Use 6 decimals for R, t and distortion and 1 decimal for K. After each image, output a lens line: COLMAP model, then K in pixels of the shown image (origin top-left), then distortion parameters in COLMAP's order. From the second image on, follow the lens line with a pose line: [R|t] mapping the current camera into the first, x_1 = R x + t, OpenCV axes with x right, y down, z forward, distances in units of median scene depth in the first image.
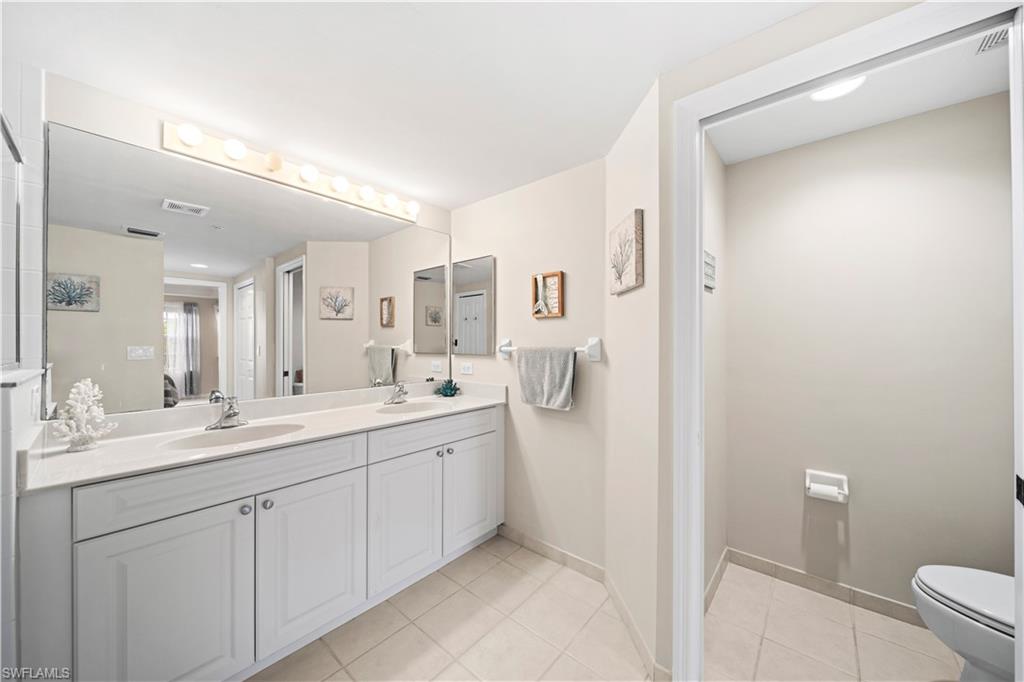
lens RADIAL K [[371.4, 0, 522.4], [0, 371.4, 340.8], [0, 0, 1]] dist [-0.000409, -0.000032]
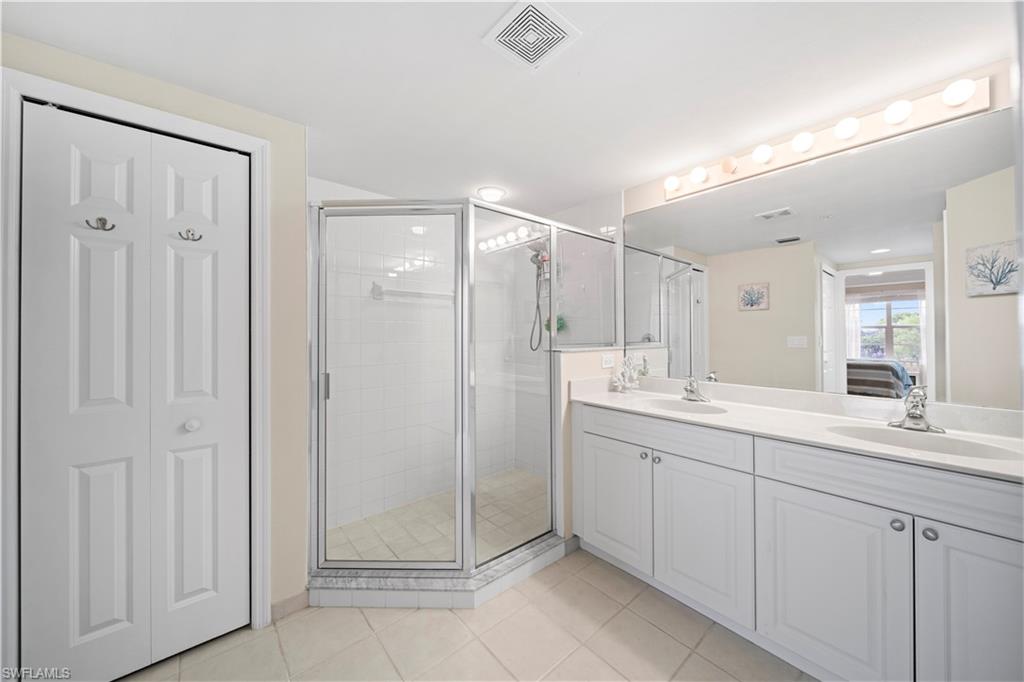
lens RADIAL K [[359.1, 0, 518.0], [0, 359.1, 333.4], [0, 0, 1]] dist [-0.001640, -0.000146]
pose [[-0.158095, -0.000198, -0.987424, 0.261866], [0.009051, 0.999958, -0.001649, 0.001539], [0.987382, -0.009198, -0.158086, 0.318954]]
